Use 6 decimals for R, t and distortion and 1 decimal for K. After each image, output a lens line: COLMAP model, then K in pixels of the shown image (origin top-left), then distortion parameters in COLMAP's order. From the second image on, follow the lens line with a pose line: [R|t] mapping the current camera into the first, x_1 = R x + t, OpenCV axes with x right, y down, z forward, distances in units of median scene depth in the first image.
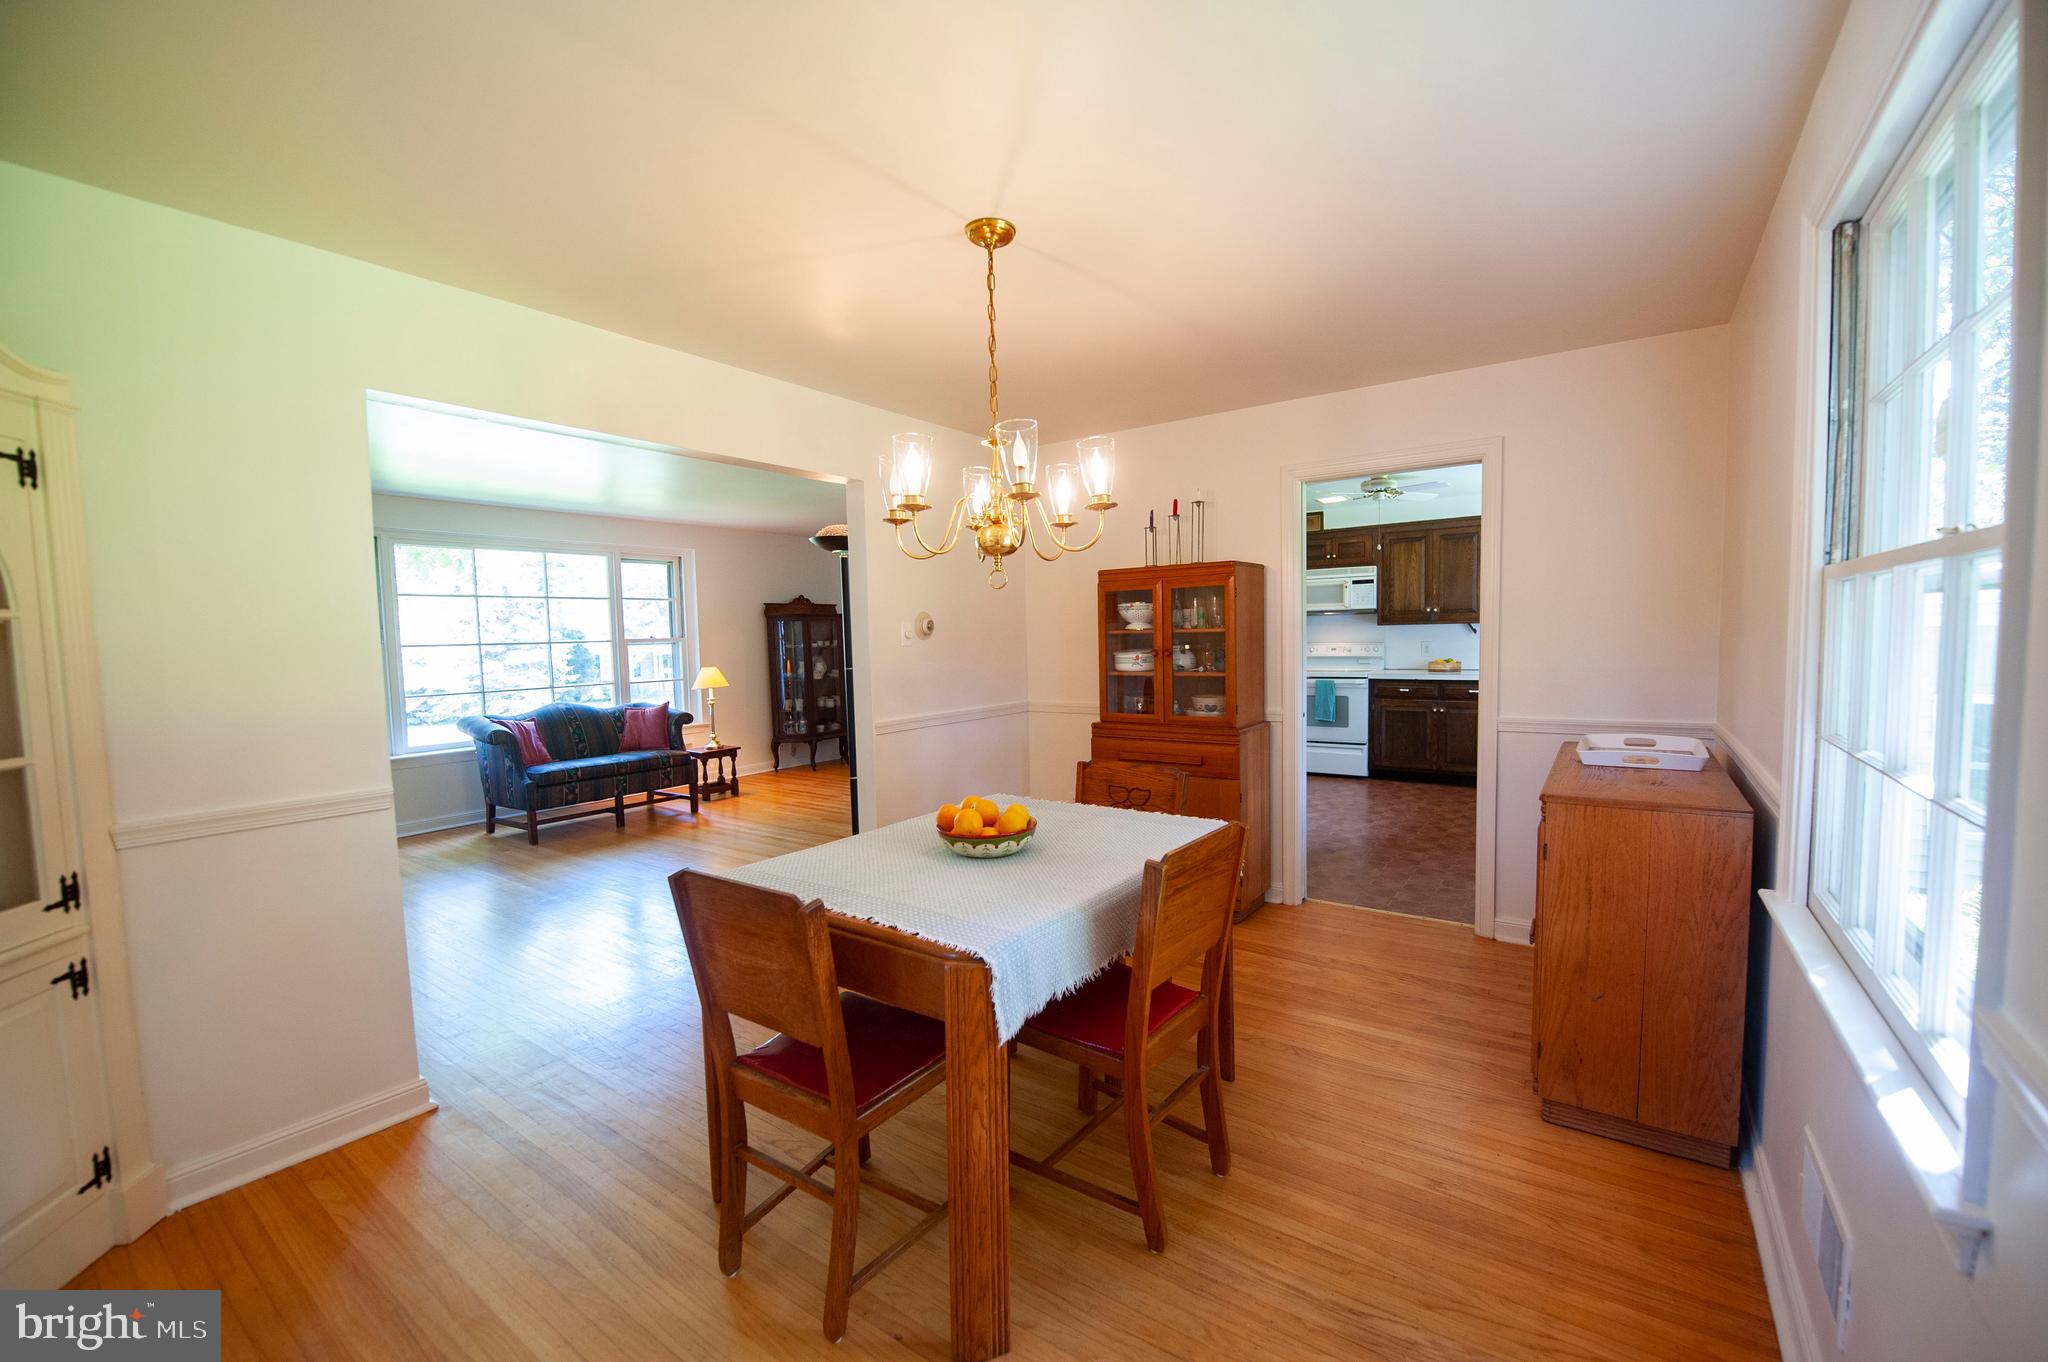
lens RADIAL K [[829.5, 0, 1025.9], [0, 829.5, 693.3], [0, 0, 1]] dist [-0.024640, -0.000027]
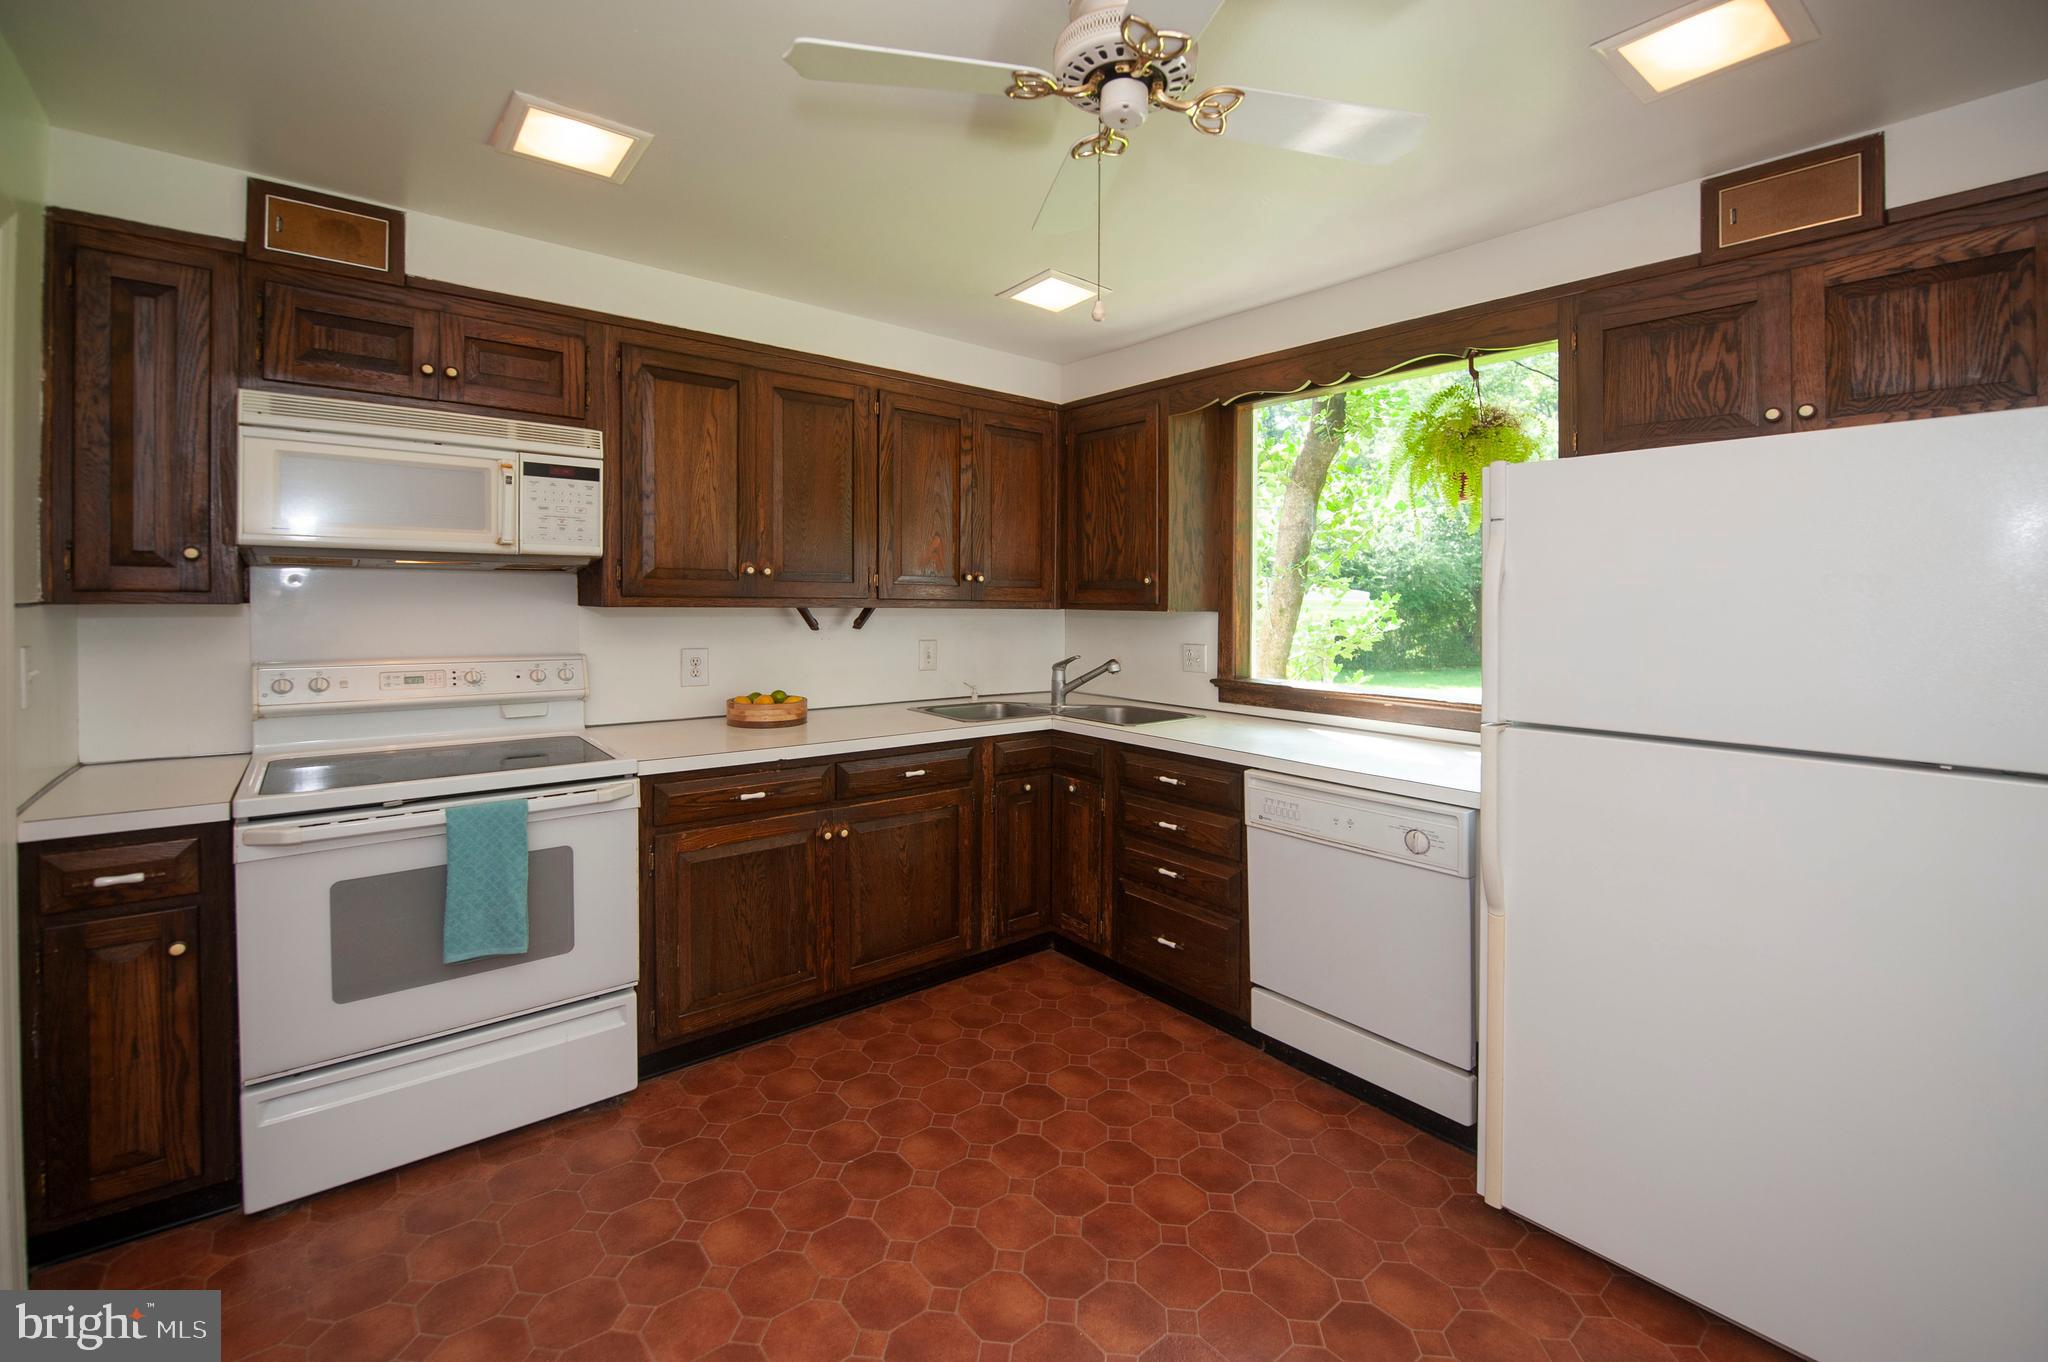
lens RADIAL K [[833.0, 0, 1022.9], [0, 833.0, 609.5], [0, 0, 1]] dist [-0.001469, -0.000084]
pose [[0.248326, 0.013680, 0.968580, 0.137532], [0.057078, 0.997956, -0.028729, -0.061542], [-0.966993, 0.062419, 0.247038, 0.751674]]
